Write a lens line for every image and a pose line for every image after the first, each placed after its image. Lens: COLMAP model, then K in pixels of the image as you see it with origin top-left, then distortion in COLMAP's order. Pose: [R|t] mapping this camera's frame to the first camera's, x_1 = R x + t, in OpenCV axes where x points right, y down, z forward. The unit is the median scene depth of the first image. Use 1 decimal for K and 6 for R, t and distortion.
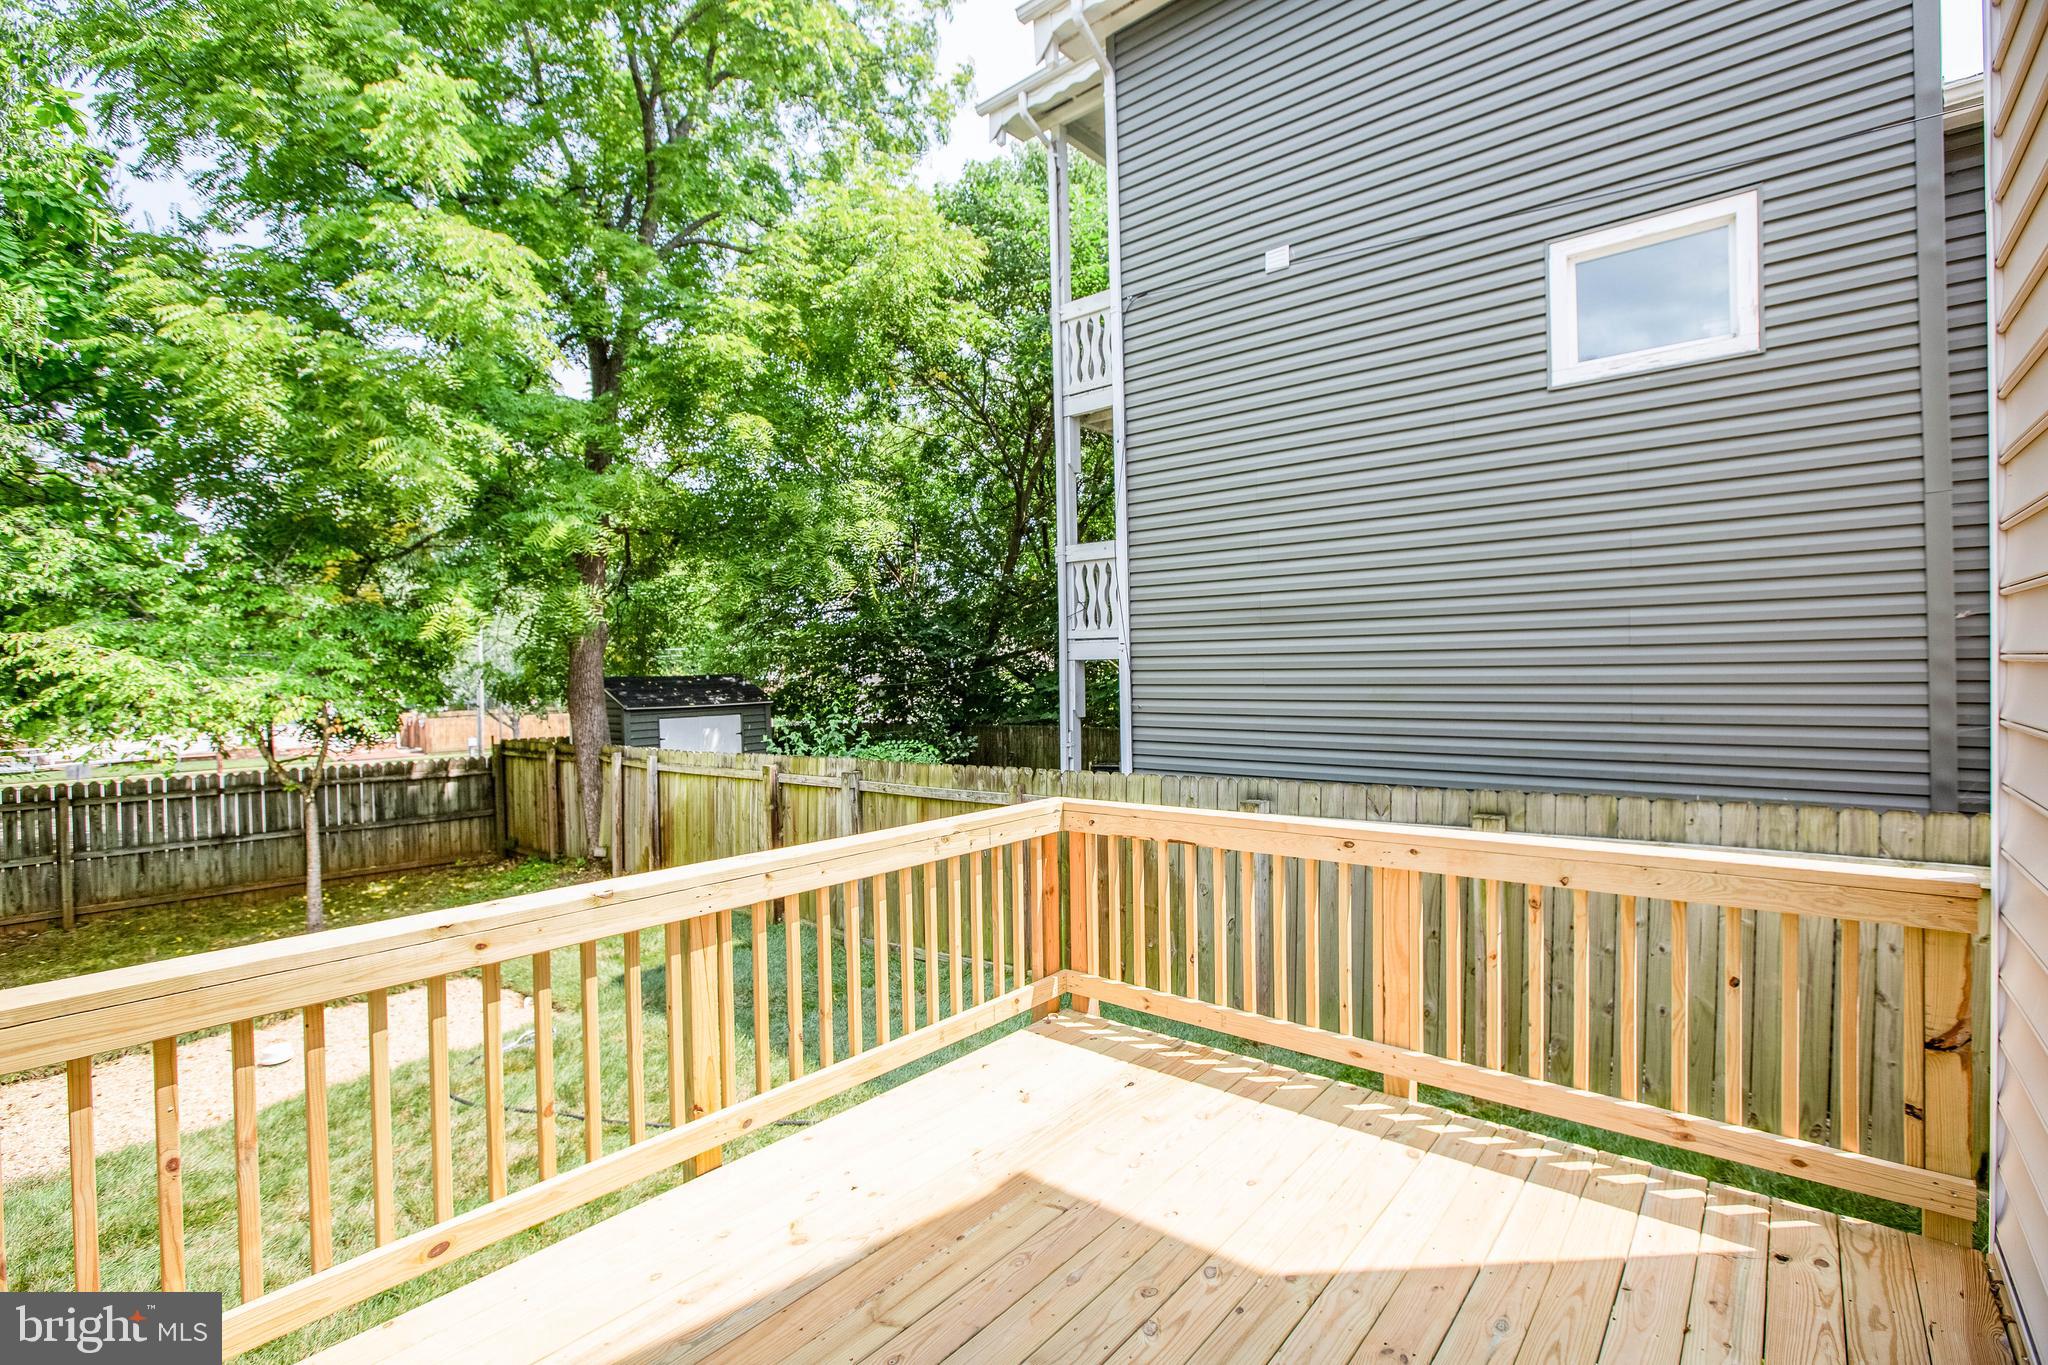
lens RADIAL K [[932.1, 0, 1020.2], [0, 932.1, 680.9], [0, 0, 1]] dist [-0.057114, 0.021132]
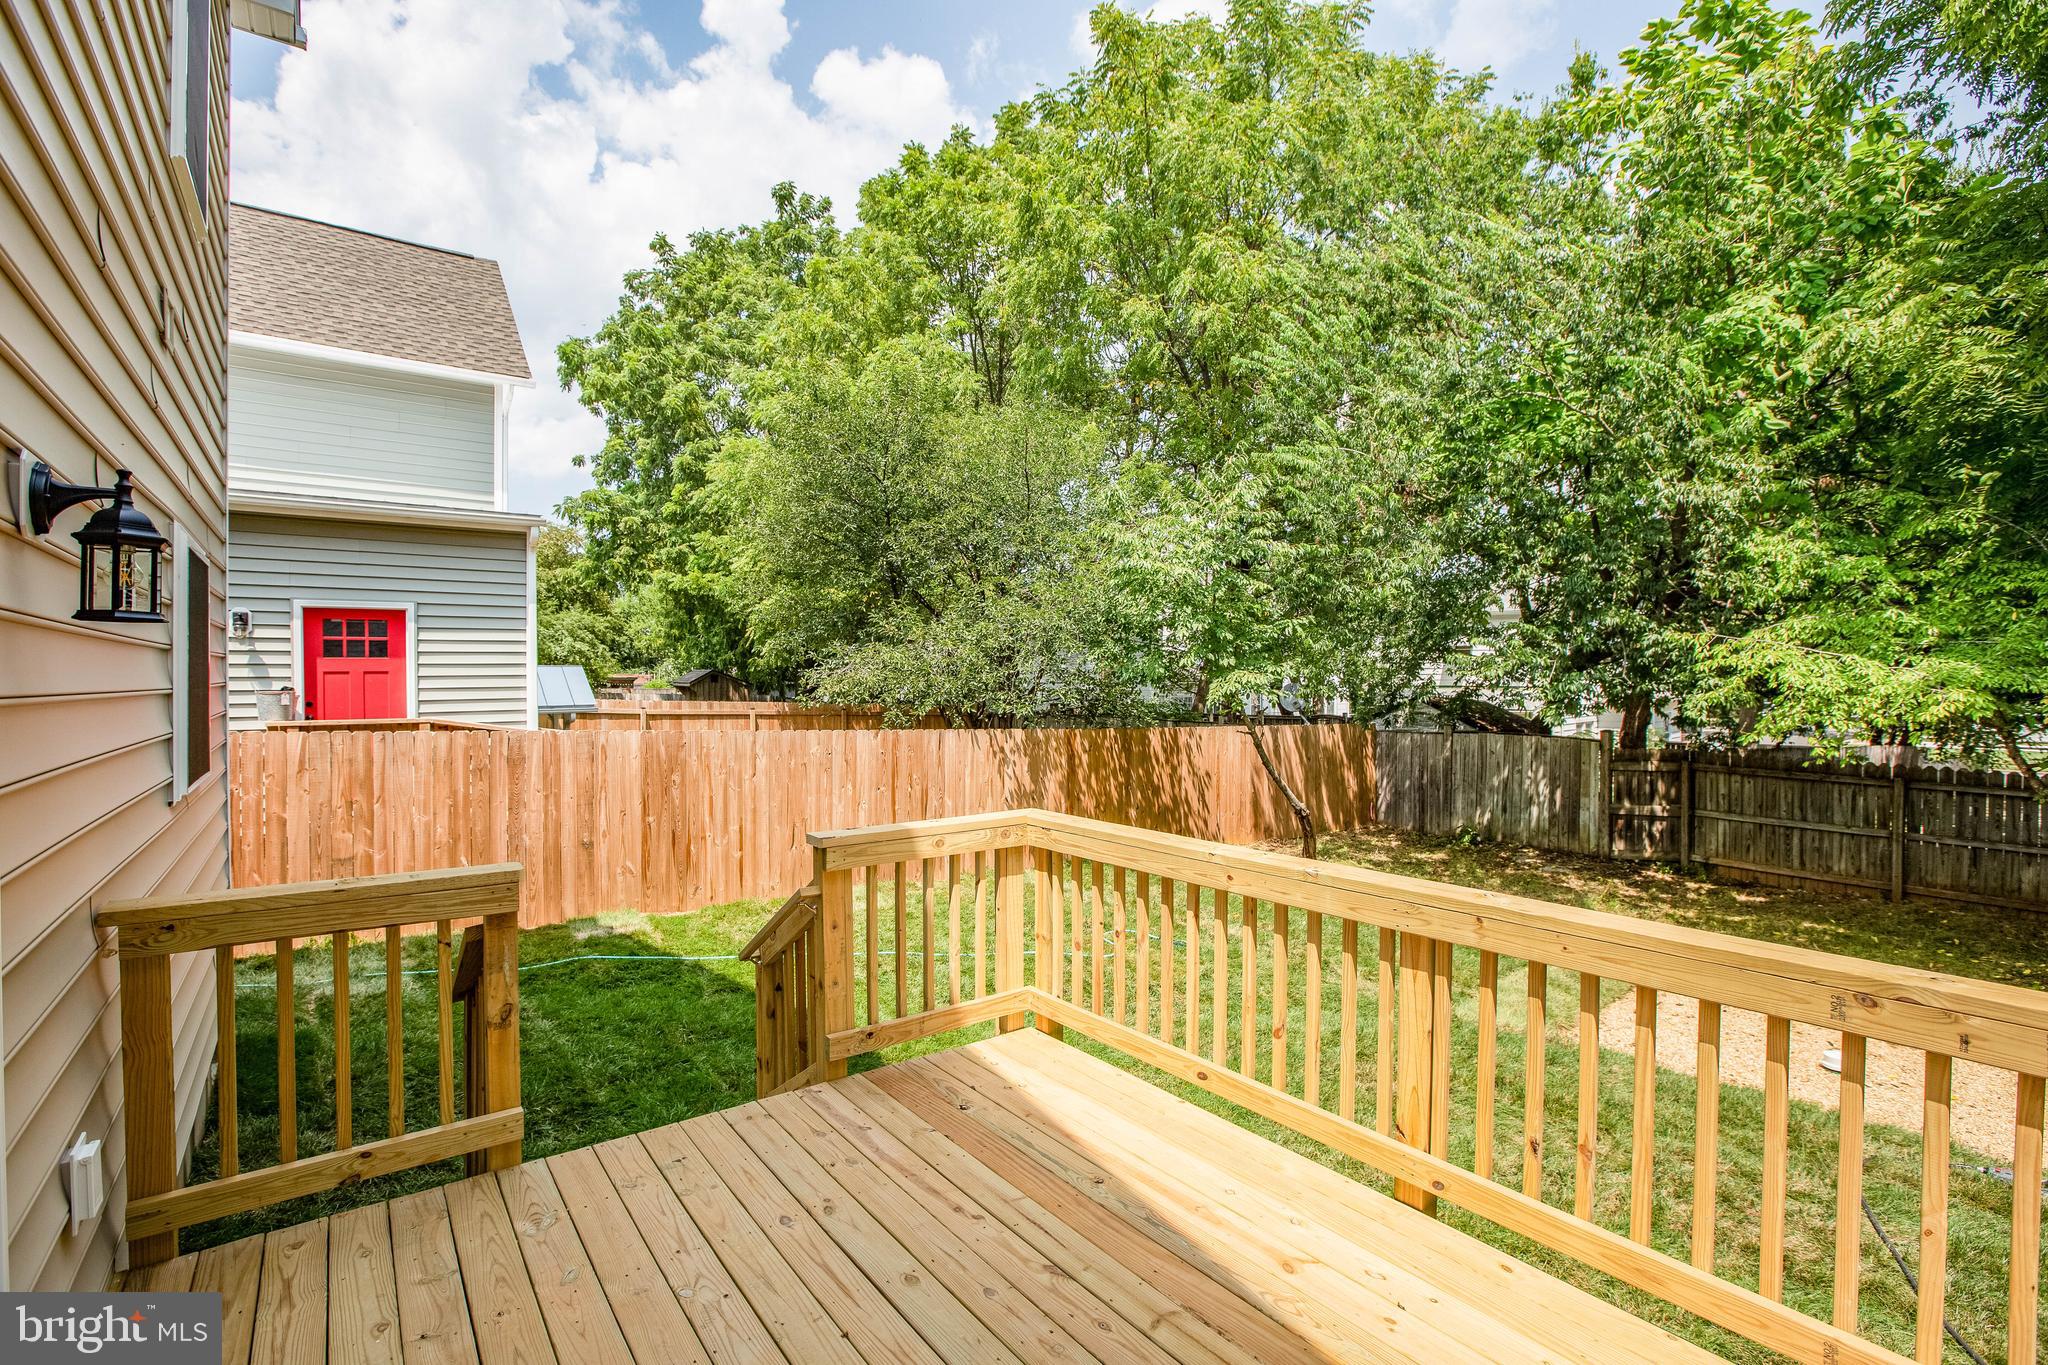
lens RADIAL K [[932.1, 0, 1020.2], [0, 932.1, 680.9], [0, 0, 1]] dist [-0.057114, 0.021132]
pose [[-0.226283, 0.021811, -0.973817, 0.192268], [-0.000313, 0.999748, 0.022465, -0.006907], [0.974062, 0.005389, -0.226219, 0.241682]]
